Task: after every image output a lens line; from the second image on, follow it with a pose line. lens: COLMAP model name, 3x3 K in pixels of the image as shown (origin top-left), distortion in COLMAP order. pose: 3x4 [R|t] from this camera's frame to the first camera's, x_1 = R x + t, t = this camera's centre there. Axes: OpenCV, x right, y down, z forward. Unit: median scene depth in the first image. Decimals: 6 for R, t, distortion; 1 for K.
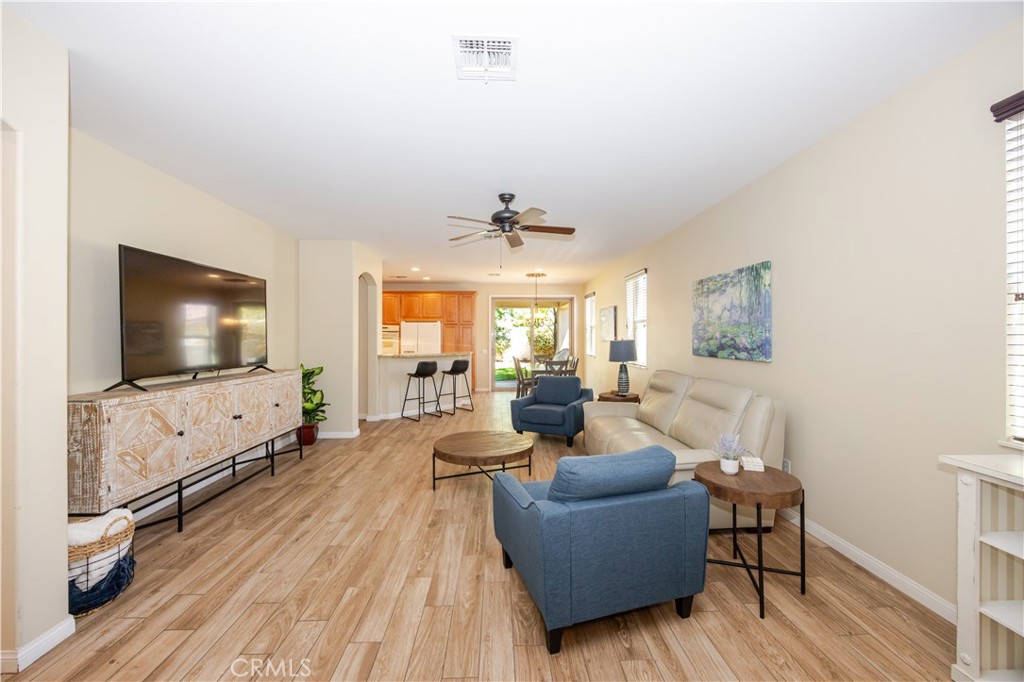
lens RADIAL K [[387.2, 0, 509.8], [0, 387.2, 336.8], [0, 0, 1]] dist [-0.002312, 0.000277]
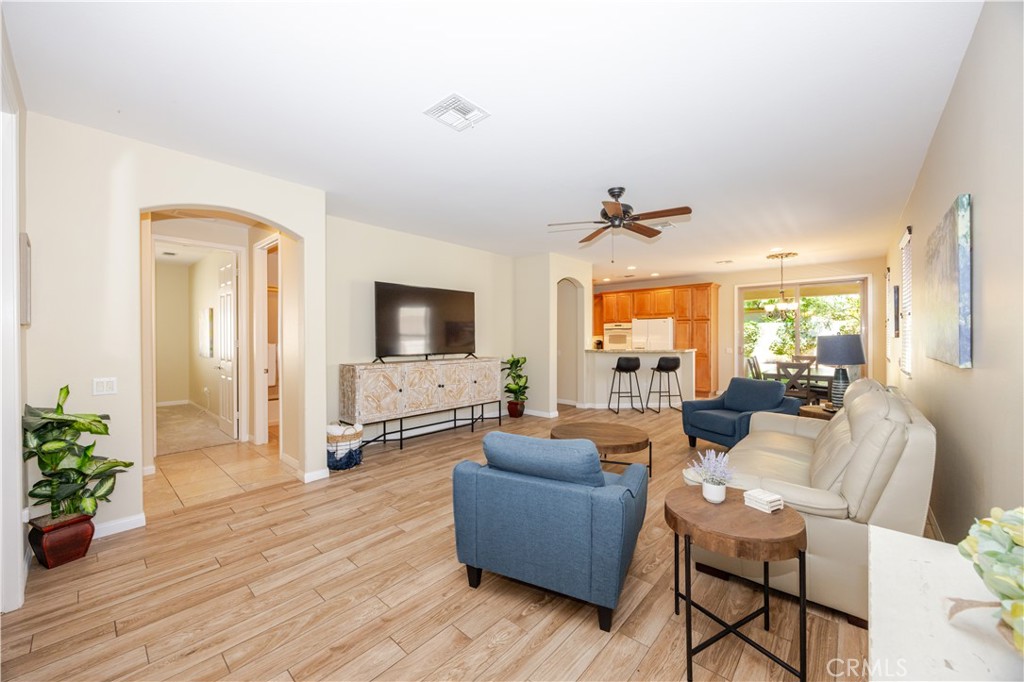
lens RADIAL K [[383.0, 0, 516.9], [0, 383.0, 338.3], [0, 0, 1]] dist [-0.001172, 0.000049]
pose [[0.730116, 0.001485, -0.683322, 0.505459], [0.003625, 0.999975, 0.006046, 0.012762], [0.683314, -0.006892, 0.730092, 0.105935]]
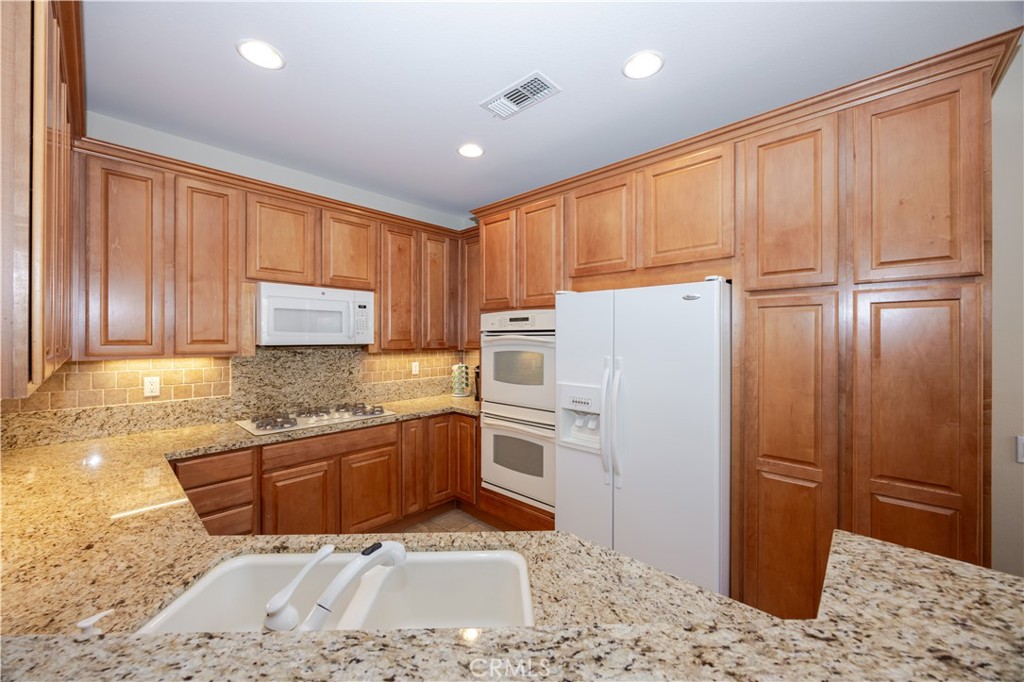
lens RADIAL K [[387.2, 0, 509.8], [0, 387.2, 336.8], [0, 0, 1]] dist [-0.002312, 0.000277]
pose [[0.707676, -0.000769, -0.706537, -0.314501], [-0.000008, 0.999999, -0.001096, -0.024844], [0.706537, 0.000781, 0.707675, 2.072417]]
